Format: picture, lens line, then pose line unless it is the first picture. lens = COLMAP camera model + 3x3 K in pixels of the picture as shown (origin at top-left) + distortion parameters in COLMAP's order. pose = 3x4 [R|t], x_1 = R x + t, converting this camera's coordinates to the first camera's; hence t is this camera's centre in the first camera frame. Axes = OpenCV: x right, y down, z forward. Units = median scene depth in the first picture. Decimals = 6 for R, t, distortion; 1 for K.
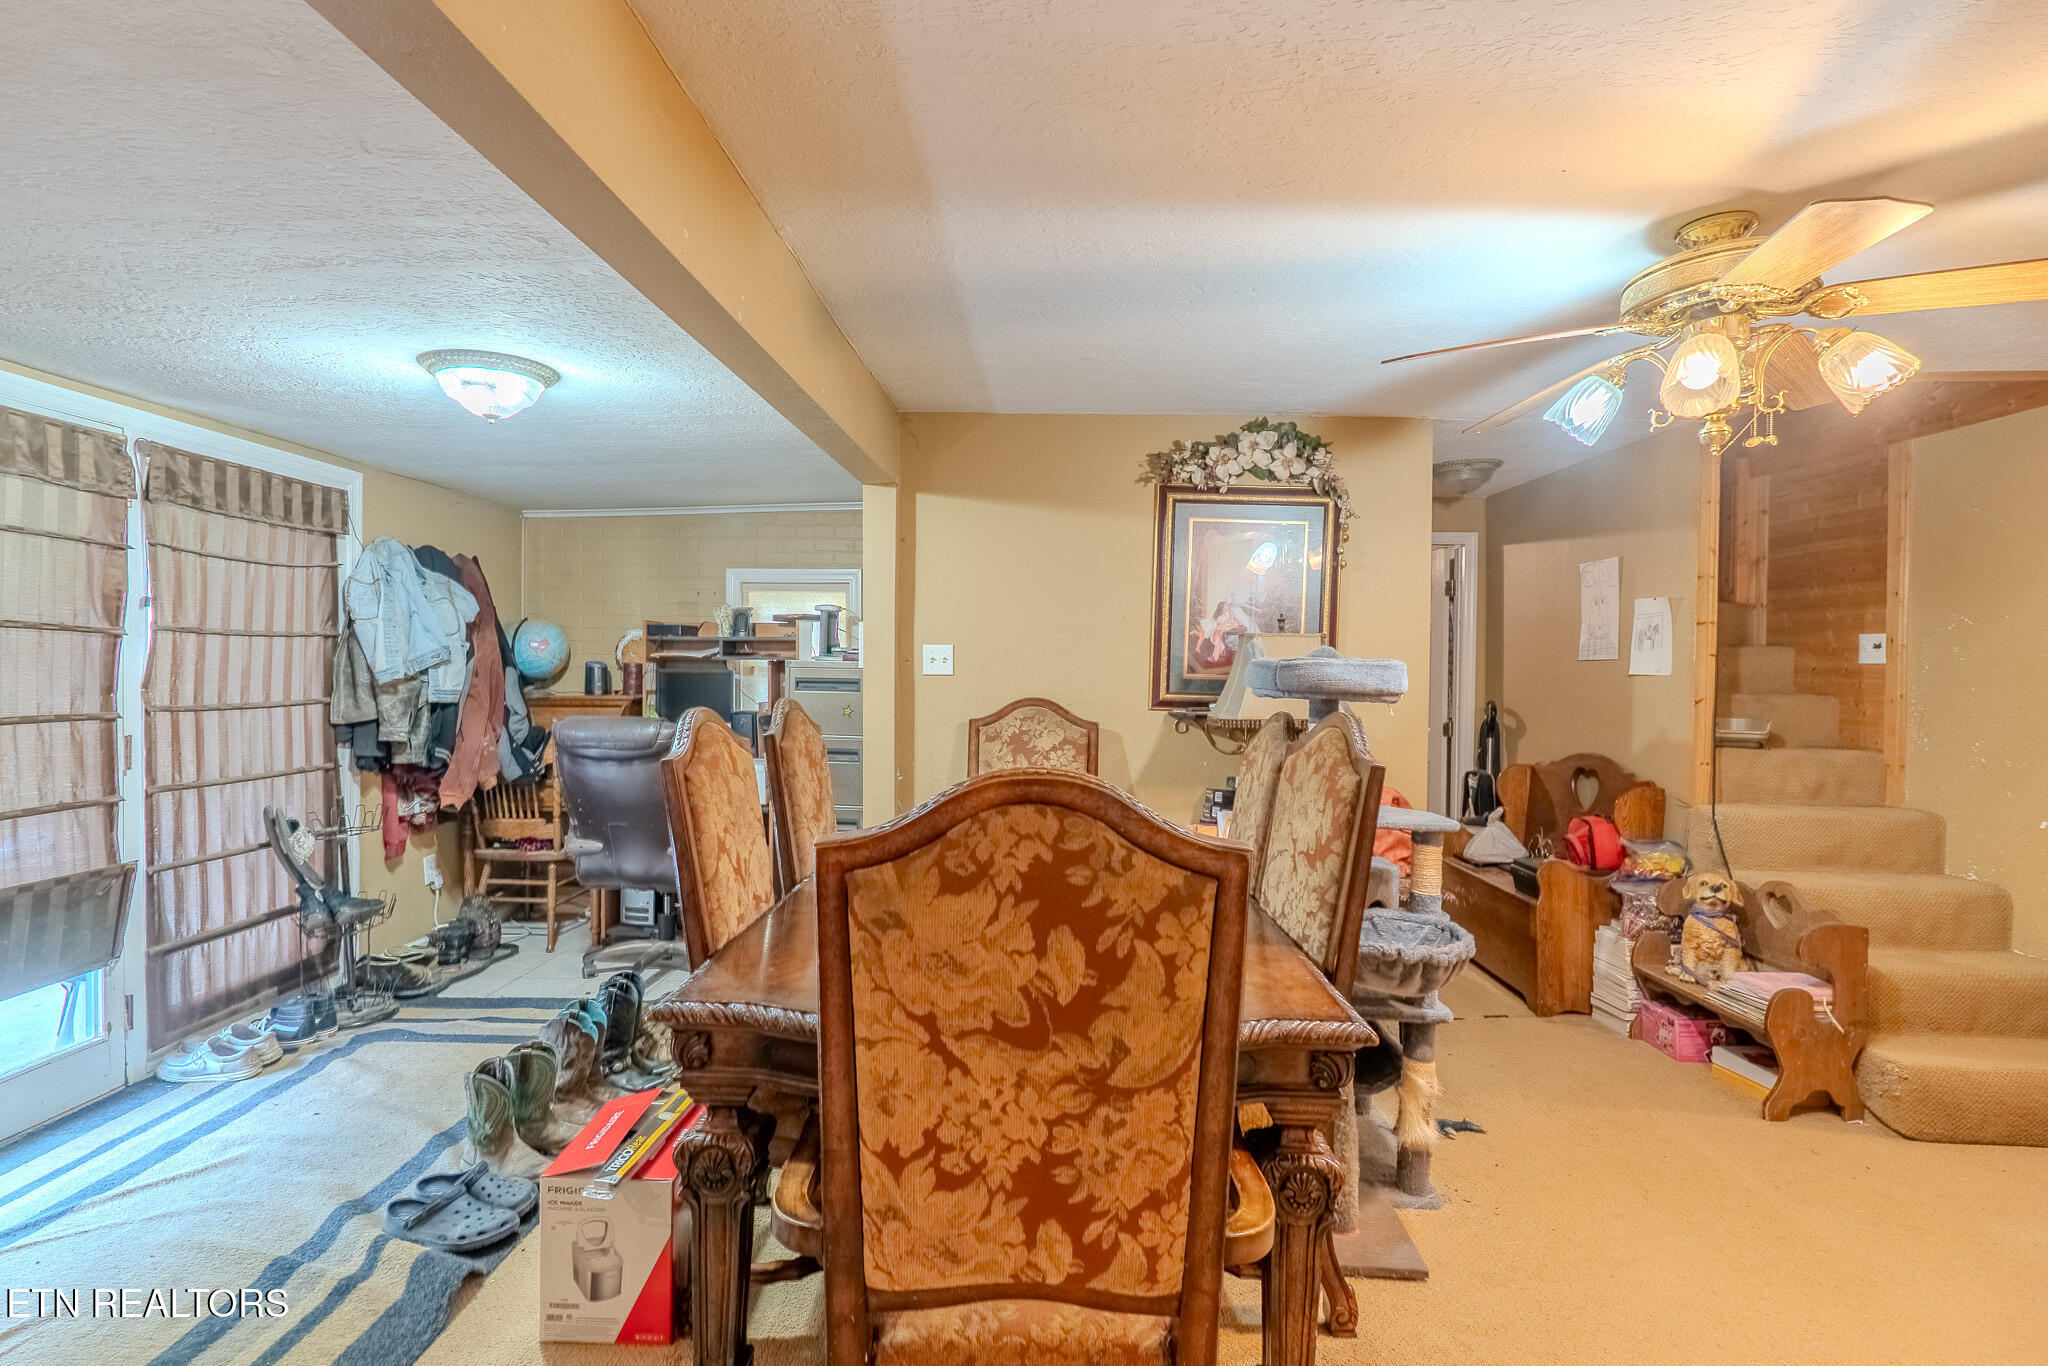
lens RADIAL K [[948.1, 0, 1011.8], [0, 948.1, 686.5], [0, 0, 1]] dist [0.002011, -0.005483]
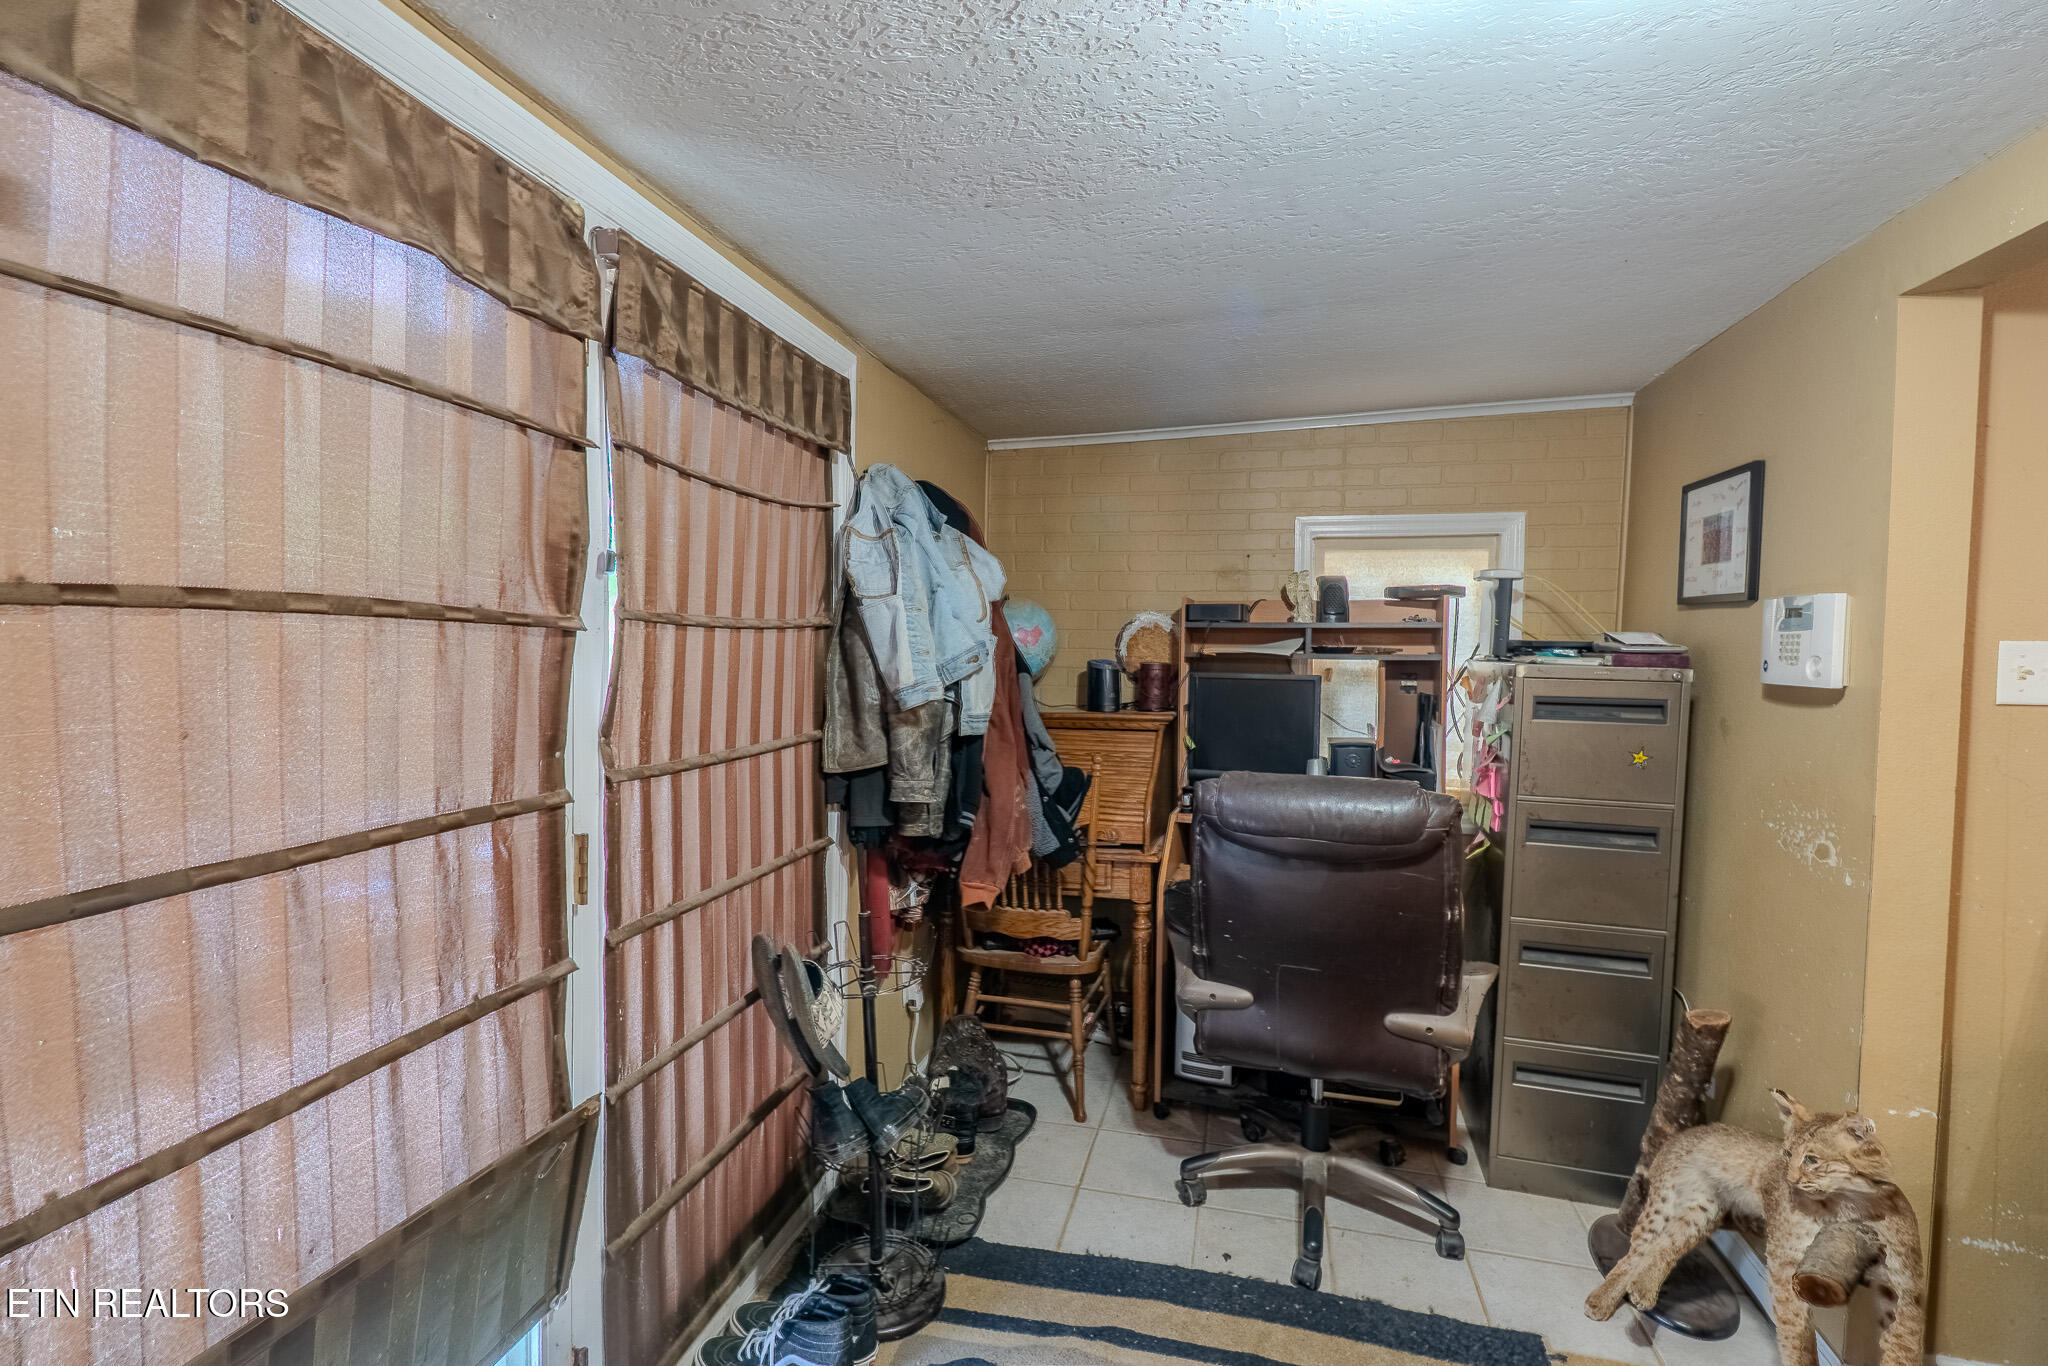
lens RADIAL K [[969.7, 0, 1021.0], [0, 969.7, 687.3], [0, 0, 1]] dist [0.000865, 0.000253]
pose [[0.977328, 0.009855, -0.211502, -0.476927], [-0.005838, 0.999791, 0.019607, -0.028347], [0.211651, -0.017928, 0.977181, 0.438932]]
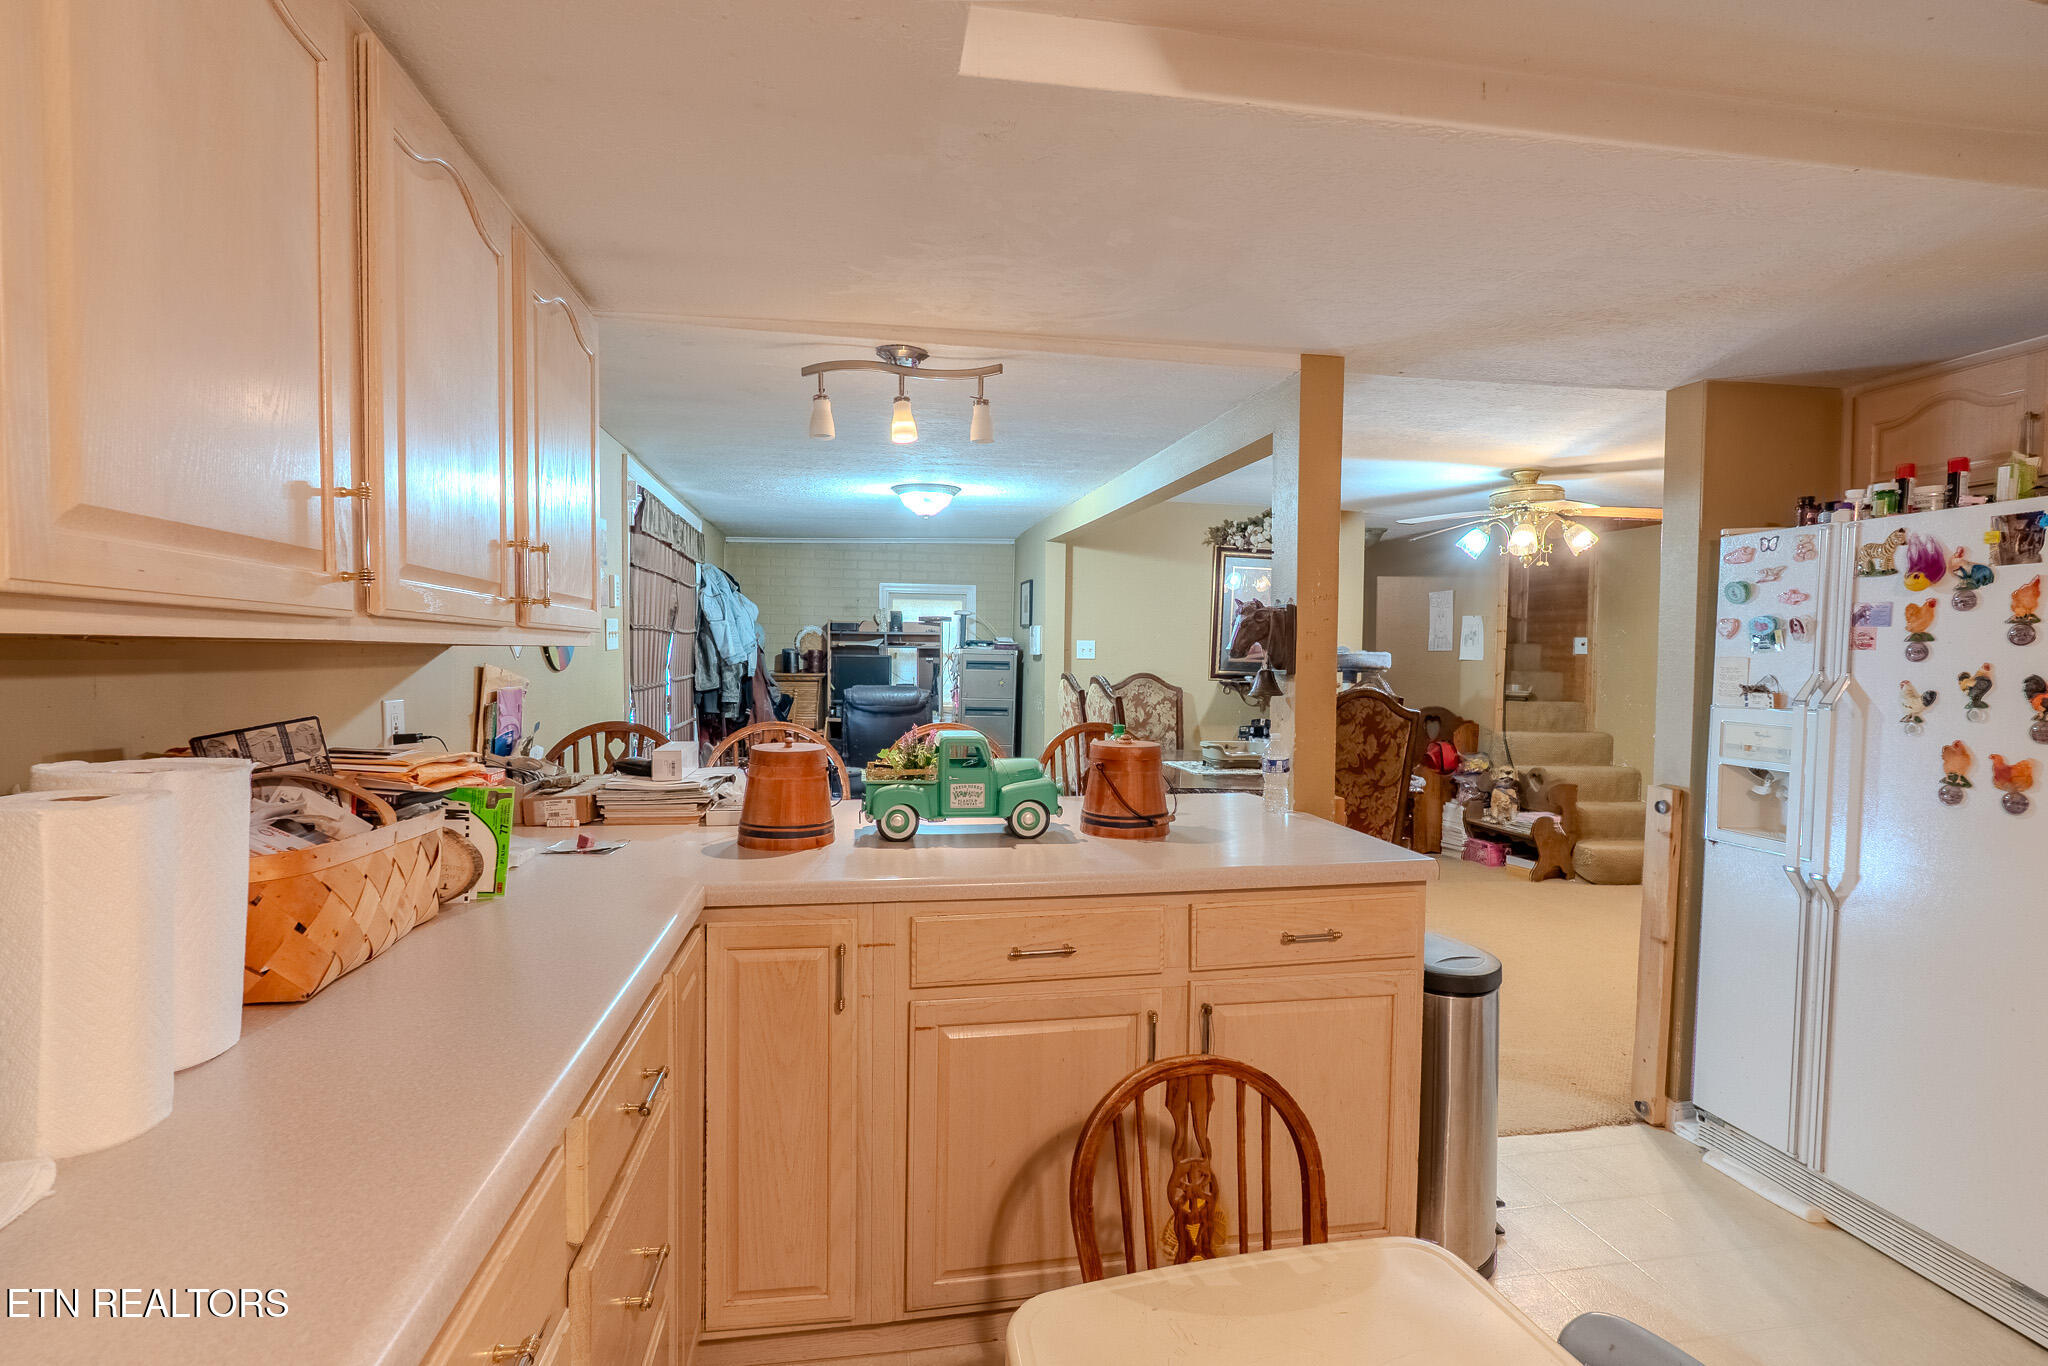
lens RADIAL K [[939.7, 0, 1027.7], [0, 939.7, 688.6], [0, 0, 1]] dist [-0.001677, -0.000131]
pose [[0.978600, -0.004148, 0.205732, -0.519061], [0.000333, 0.999827, 0.018575, 0.008547], [-0.205773, -0.018109, 0.978432, -0.567994]]
